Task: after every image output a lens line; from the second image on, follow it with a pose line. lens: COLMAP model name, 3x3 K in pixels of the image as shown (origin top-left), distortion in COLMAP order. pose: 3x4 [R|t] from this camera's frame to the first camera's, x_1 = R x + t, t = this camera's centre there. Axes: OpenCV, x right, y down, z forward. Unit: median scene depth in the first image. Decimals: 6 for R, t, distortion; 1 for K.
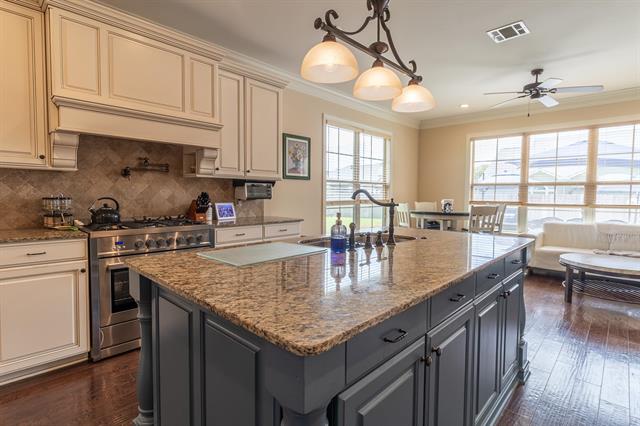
lens RADIAL K [[320.9, 0, 332.5], [0, 320.9, 207.6], [0, 0, 1]] dist [0.002170, 0.000569]
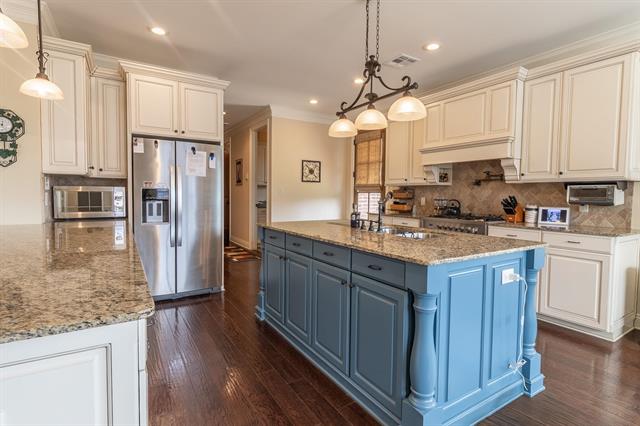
lens RADIAL K [[320.9, 0, 321.8], [0, 320.9, 211.5], [0, 0, 1]] dist [0.002170, 0.000569]
pose [[-0.260774, 0.038632, -0.964627, 0.929145], [-0.050292, 0.997299, 0.053536, -0.021186], [0.964089, 0.062474, -0.258127, 0.673325]]
